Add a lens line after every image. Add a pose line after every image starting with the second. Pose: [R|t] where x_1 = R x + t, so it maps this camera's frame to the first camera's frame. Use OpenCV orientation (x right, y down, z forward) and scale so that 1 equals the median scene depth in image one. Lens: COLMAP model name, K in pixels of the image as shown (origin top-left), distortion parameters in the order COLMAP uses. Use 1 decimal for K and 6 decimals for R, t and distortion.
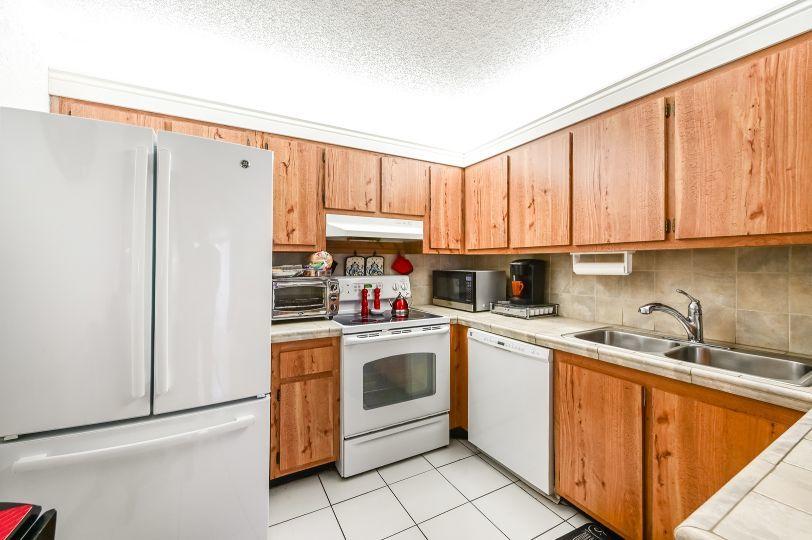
lens RADIAL K [[325.2, 0, 406.0], [0, 325.2, 267.6], [0, 0, 1]] dist [-0.000866, -0.000086]
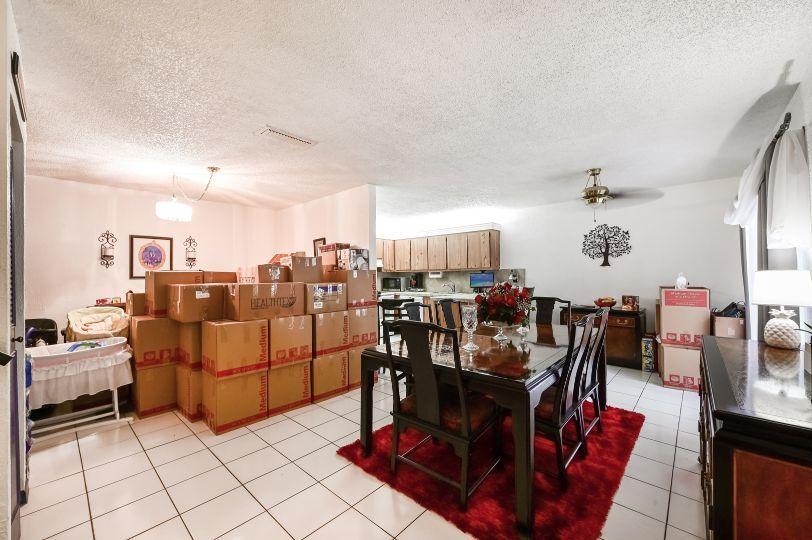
lens RADIAL K [[314.4, 0, 406.0], [0, 314.4, 270.0], [0, 0, 1]] dist [-0.000232, -0.000017]
pose [[0.942644, -0.005310, 0.333757, -0.723440], [0.016292, 0.999414, -0.030116, 0.028682], [-0.333401, 0.033826, 0.942178, -1.794217]]
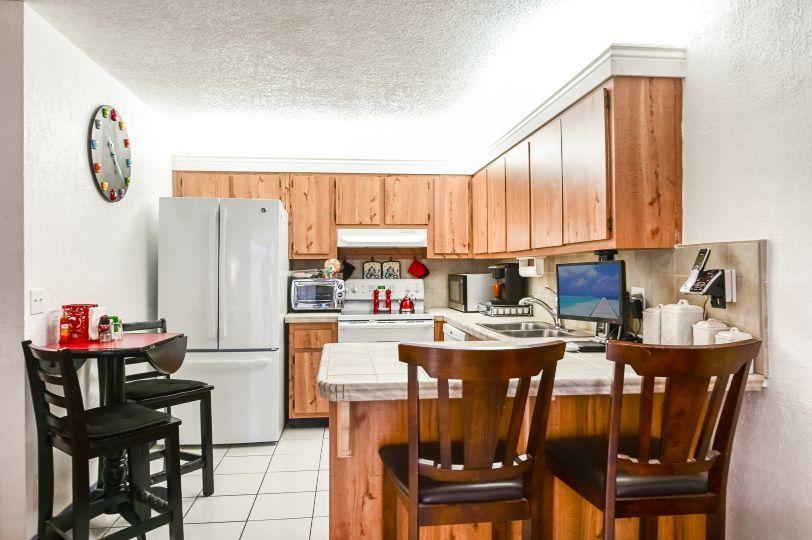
lens RADIAL K [[551.1, 0, 406.0], [0, 551.1, 270.0], [0, 0, 1]] dist [0.051353, -0.000096]
pose [[0.923987, -0.003445, -0.382408, 0.759941], [0.000044, 0.999960, -0.008903, 0.013050], [0.382423, 0.008209, 0.923951, -0.812915]]
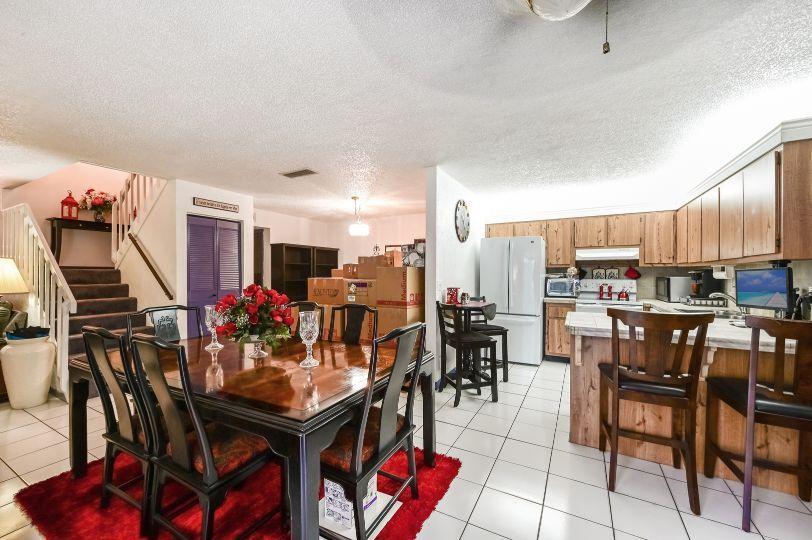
lens RADIAL K [[331.4, 0, 407.7], [0, 331.4, 274.5], [0, 0, 1]] dist [-0.002171, -0.000440]
pose [[0.552010, 0.001487, -0.833836, 0.909997], [-0.009657, 0.999943, -0.004610, 0.019819], [0.833782, 0.010597, 0.551993, -1.071595]]
